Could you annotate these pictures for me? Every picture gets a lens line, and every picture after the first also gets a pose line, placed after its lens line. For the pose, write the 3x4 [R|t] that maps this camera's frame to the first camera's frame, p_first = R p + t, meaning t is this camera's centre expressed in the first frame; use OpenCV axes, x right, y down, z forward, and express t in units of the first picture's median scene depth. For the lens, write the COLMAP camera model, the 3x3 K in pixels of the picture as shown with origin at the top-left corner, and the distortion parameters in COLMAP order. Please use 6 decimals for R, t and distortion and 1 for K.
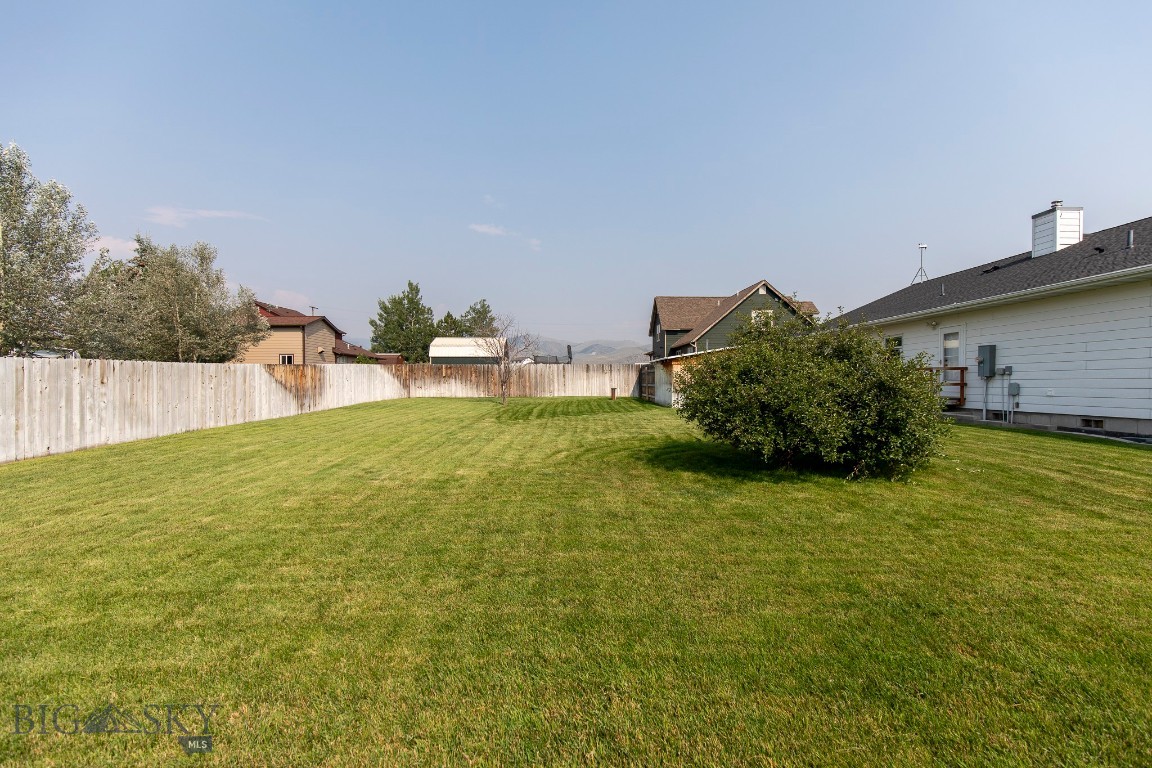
lens RADIAL K [[511.8, 0, 576.0], [0, 511.8, 384.0], [0, 0, 1]] dist [-0.002249, -0.000314]
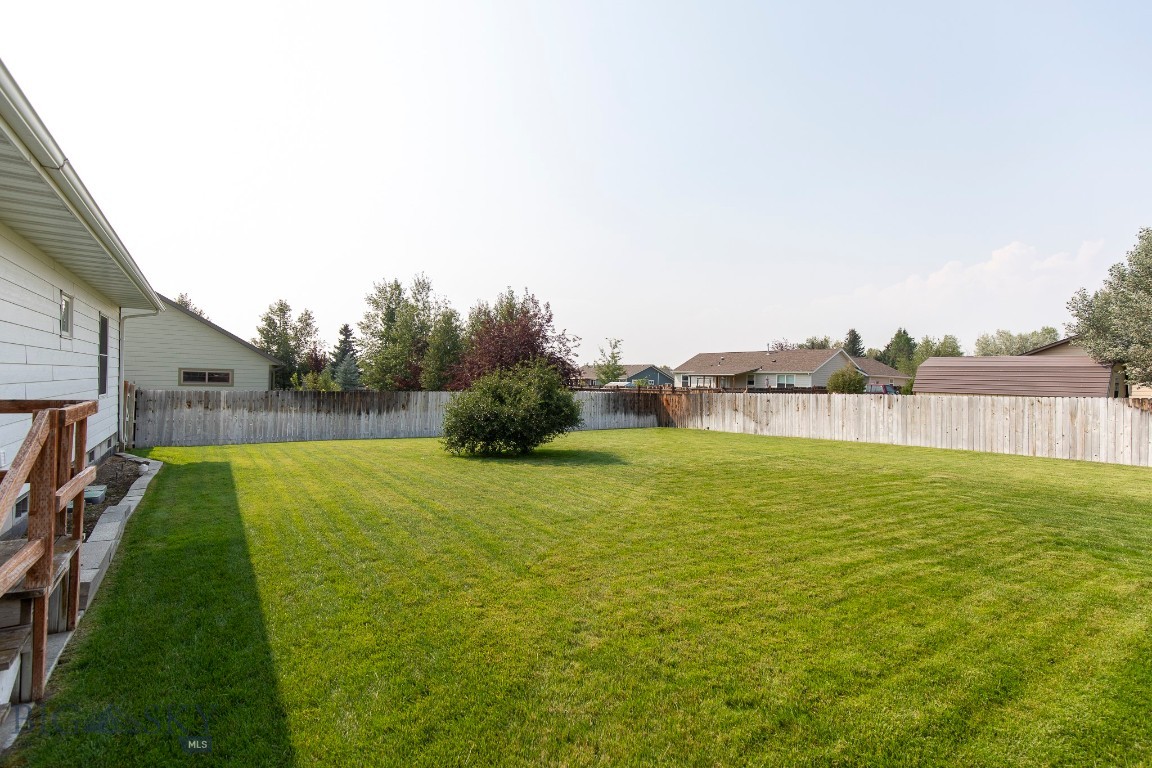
lens RADIAL K [[530.9, 0, 580.1], [0, 530.9, 385.0], [0, 0, 1]] dist [0.004184, -0.000204]
pose [[-0.831350, -0.016225, -0.555512, 0.481268], [-0.026650, 0.999588, 0.010688, -0.036492], [0.555110, 0.023690, -0.831440, 0.974681]]
